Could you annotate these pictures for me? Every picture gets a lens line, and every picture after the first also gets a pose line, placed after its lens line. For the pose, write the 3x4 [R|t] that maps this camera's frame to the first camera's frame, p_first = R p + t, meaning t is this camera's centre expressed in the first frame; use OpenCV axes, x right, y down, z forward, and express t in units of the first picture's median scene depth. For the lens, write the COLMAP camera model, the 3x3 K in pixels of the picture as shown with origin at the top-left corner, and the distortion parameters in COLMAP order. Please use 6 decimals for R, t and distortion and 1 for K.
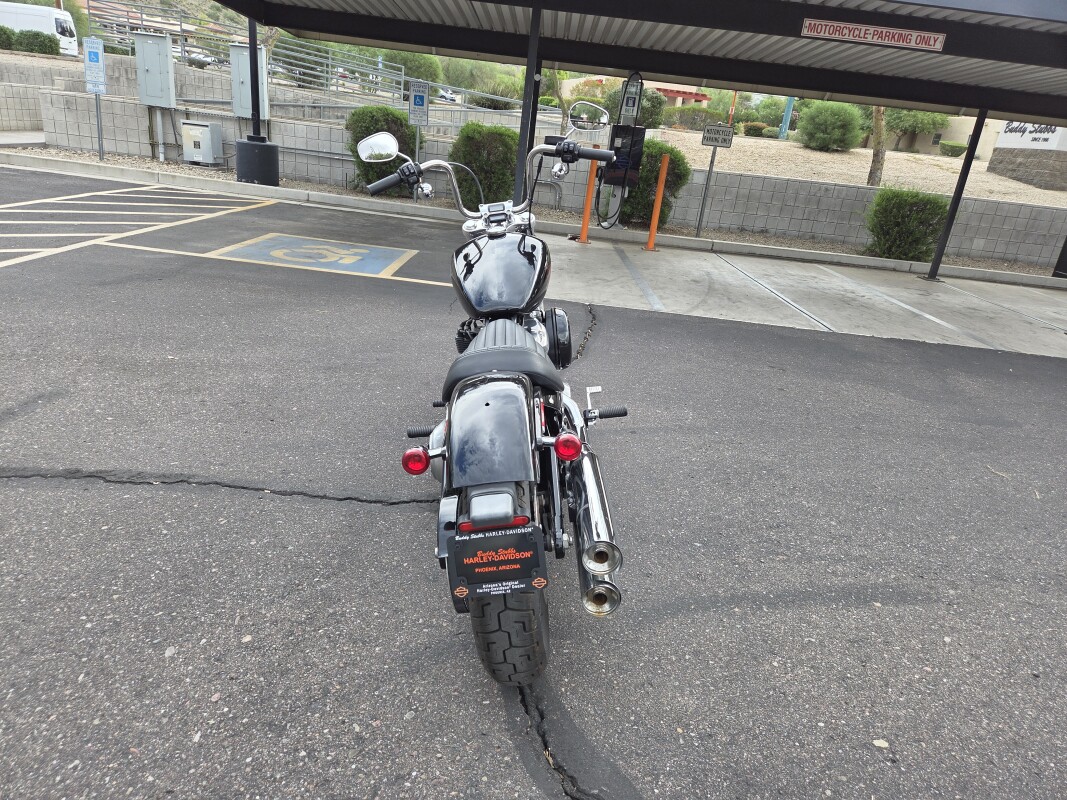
lens RADIAL K [[747.6, 0, 532.0], [0, 747.6, 419.6], [0, 0, 1]] dist [0.068929, -0.077187]
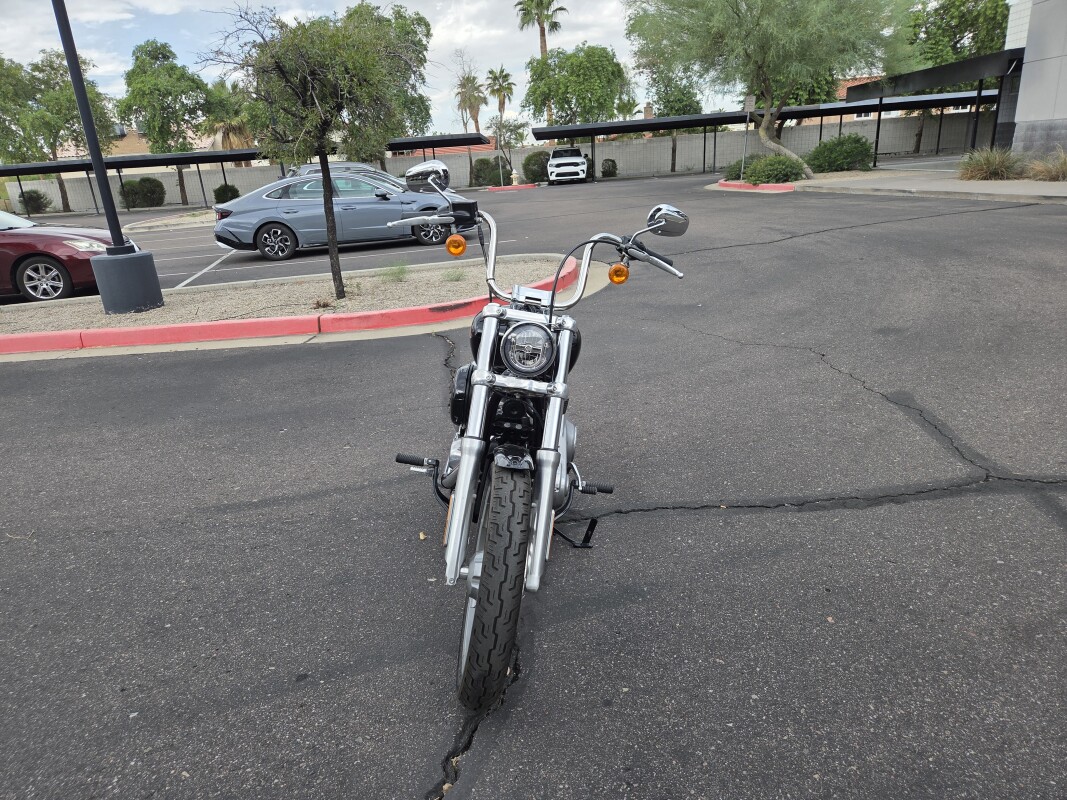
lens RADIAL K [[747.6, 0, 532.0], [0, 747.6, 419.6], [0, 0, 1]] dist [0.068929, -0.077187]
pose [[-0.999310, -0.036949, 0.003669, -0.060313], [-0.025948, 0.765603, 0.642790, -0.711244], [-0.026559, 0.642252, -0.766034, 1.747749]]
